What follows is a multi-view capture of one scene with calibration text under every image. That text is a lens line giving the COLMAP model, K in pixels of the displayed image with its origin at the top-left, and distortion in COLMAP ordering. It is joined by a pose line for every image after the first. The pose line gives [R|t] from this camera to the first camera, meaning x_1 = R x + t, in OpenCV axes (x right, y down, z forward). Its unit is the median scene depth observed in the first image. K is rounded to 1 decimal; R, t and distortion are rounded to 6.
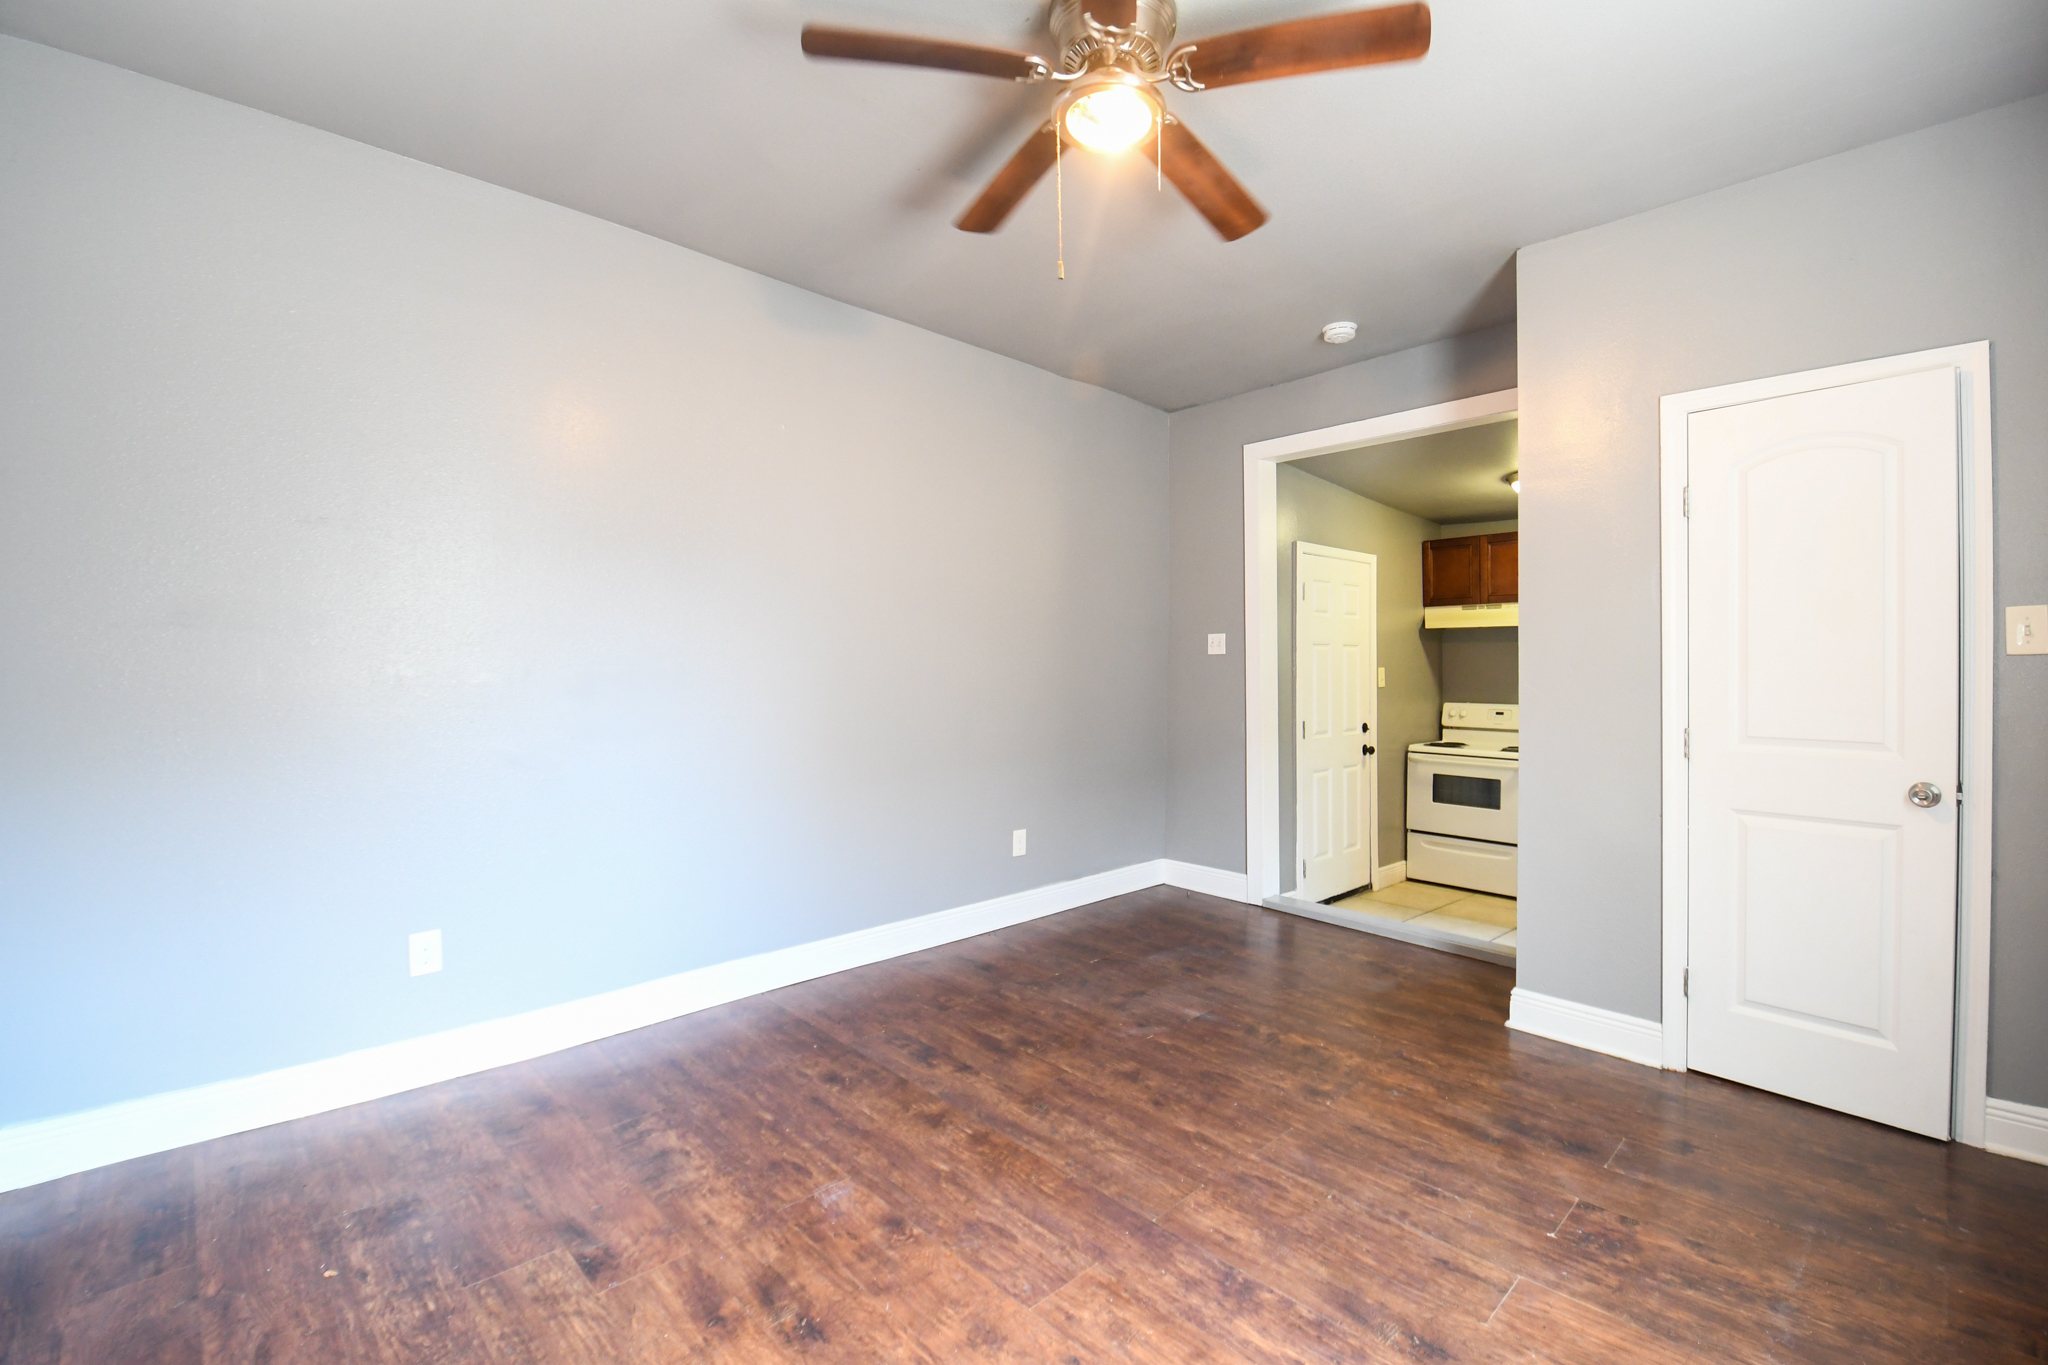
lens RADIAL K [[889.7, 0, 1048.7], [0, 889.7, 670.6], [0, 0, 1]] dist [0.013750, -0.022061]
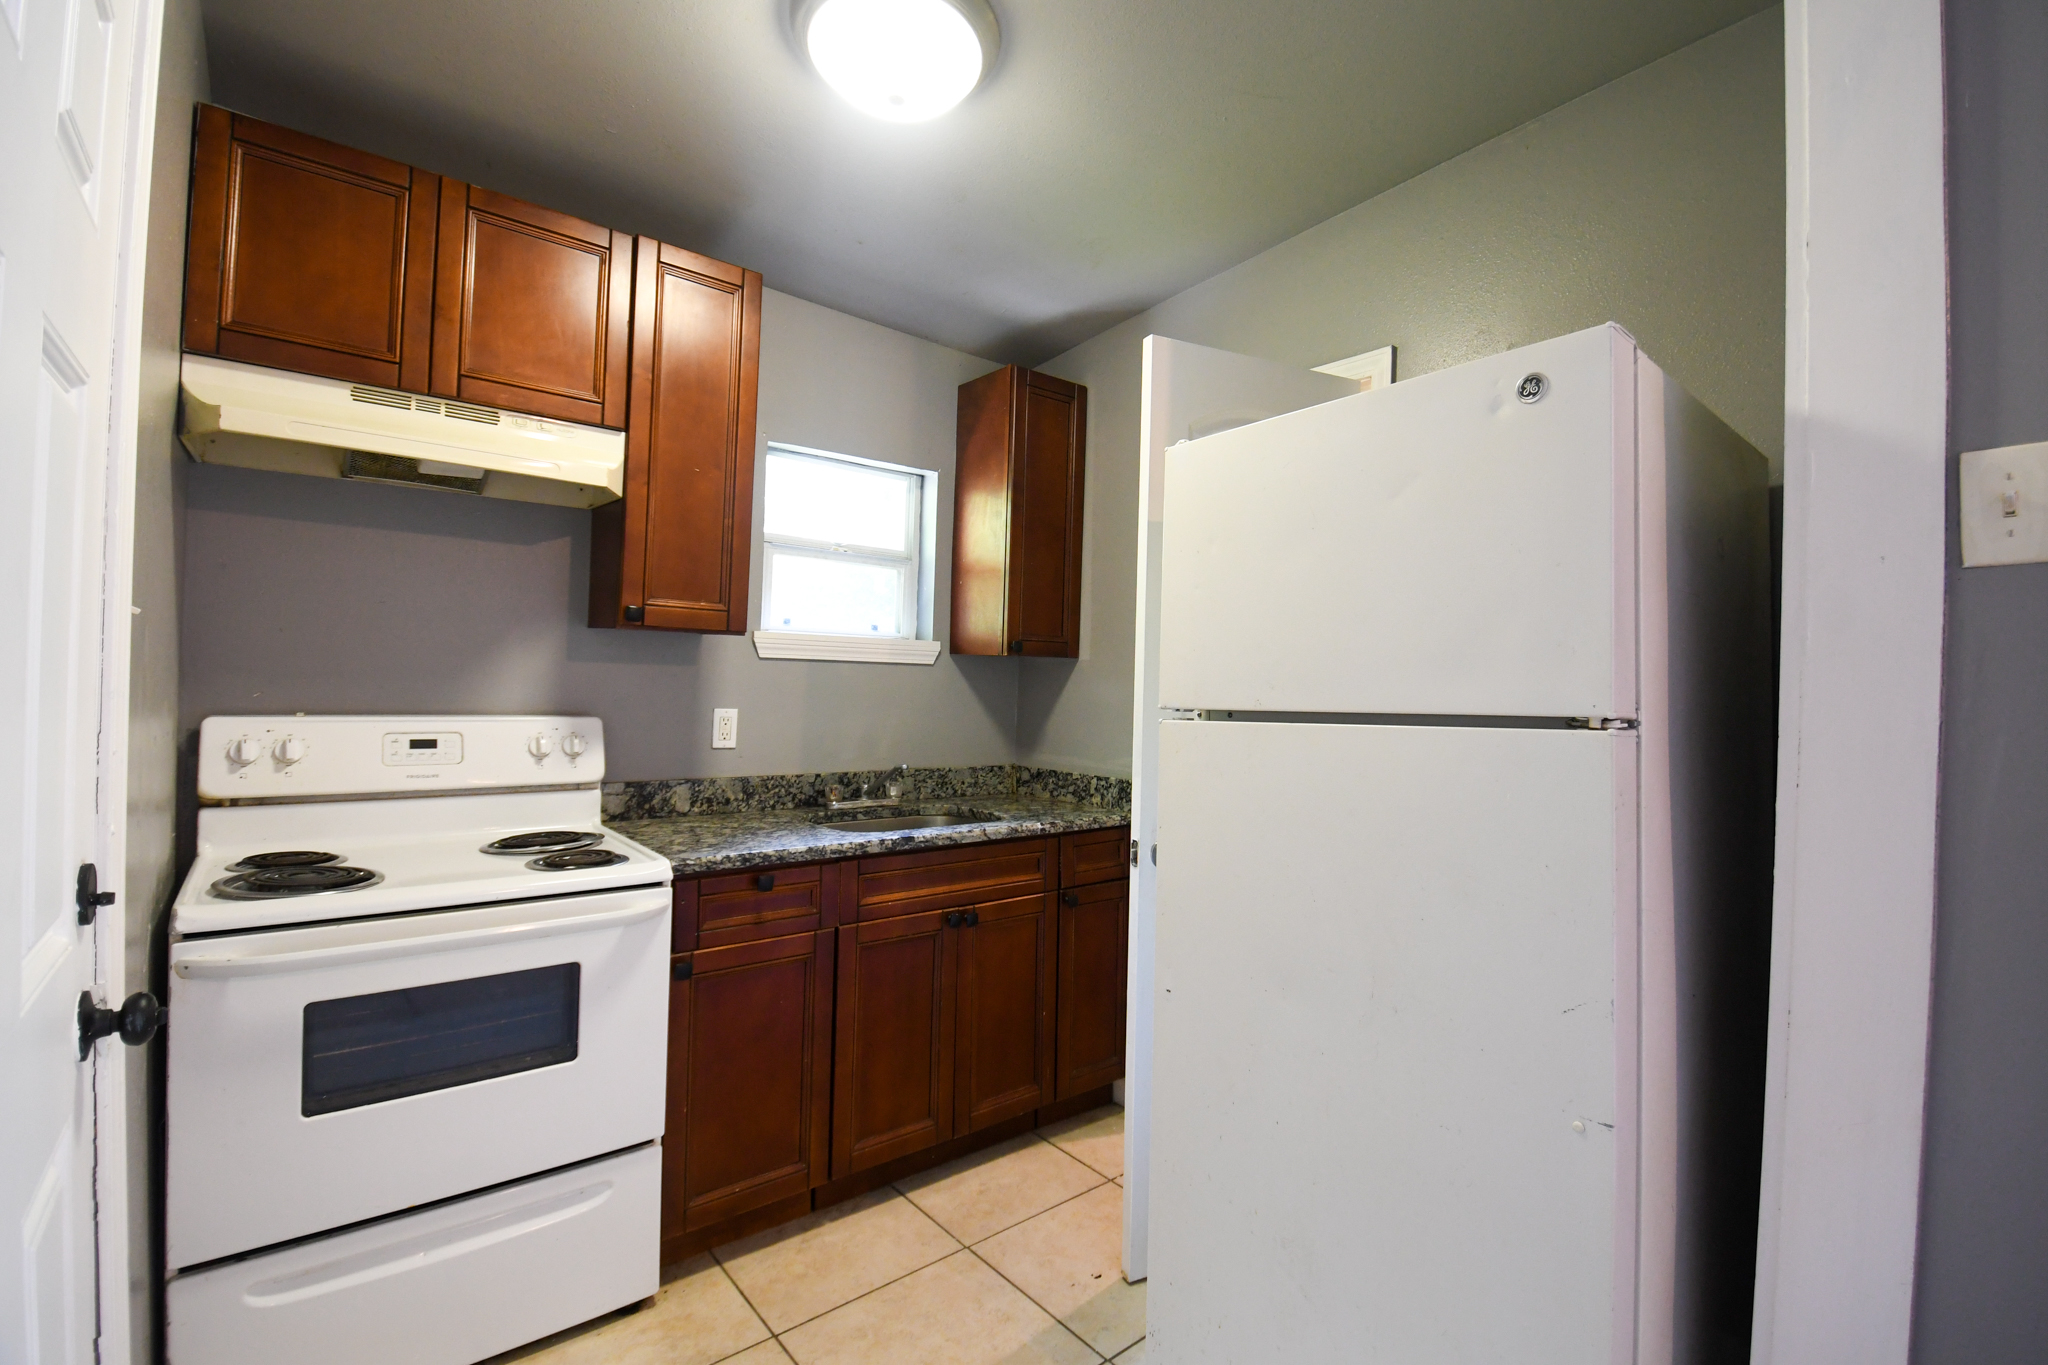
lens RADIAL K [[889.7, 0, 1048.7], [0, 889.7, 670.6], [0, 0, 1]] dist [0.013750, -0.022061]
pose [[0.057988, 0.011712, 0.998249, 0.459995], [-0.025715, 0.999617, -0.010234, 0.044901], [-0.997986, -0.025076, 0.058267, 1.847208]]
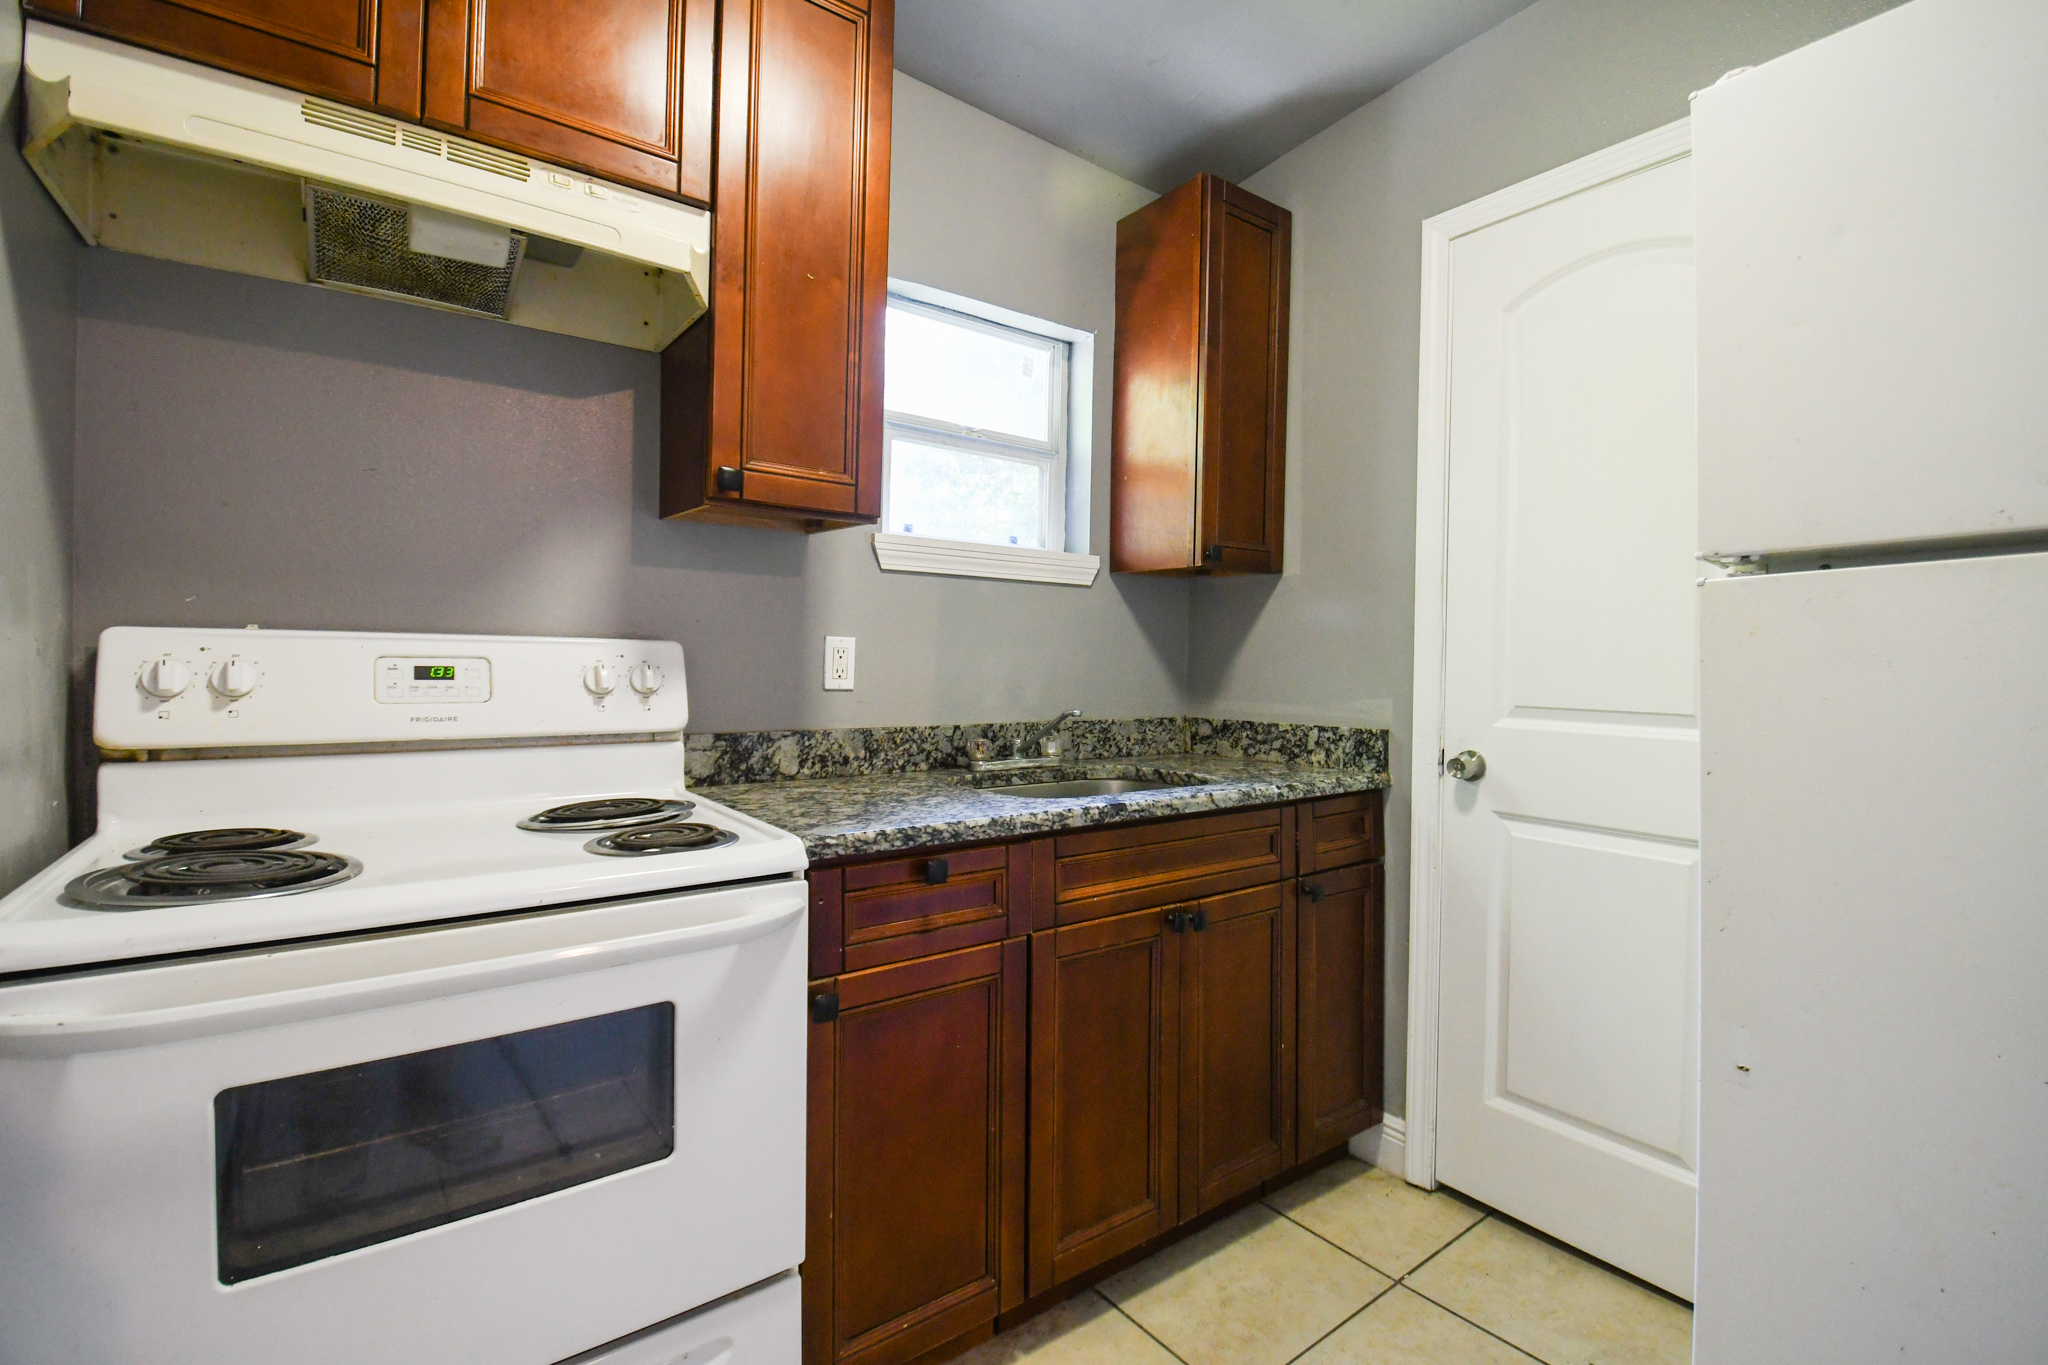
lens RADIAL K [[889.7, 0, 1048.7], [0, 889.7, 670.6], [0, 0, 1]] dist [0.013750, -0.022061]
pose [[0.100639, -0.011653, 0.994855, 0.724703], [-0.011101, 0.999856, 0.012835, 0.105939], [-0.994861, -0.012336, 0.100495, 2.024581]]
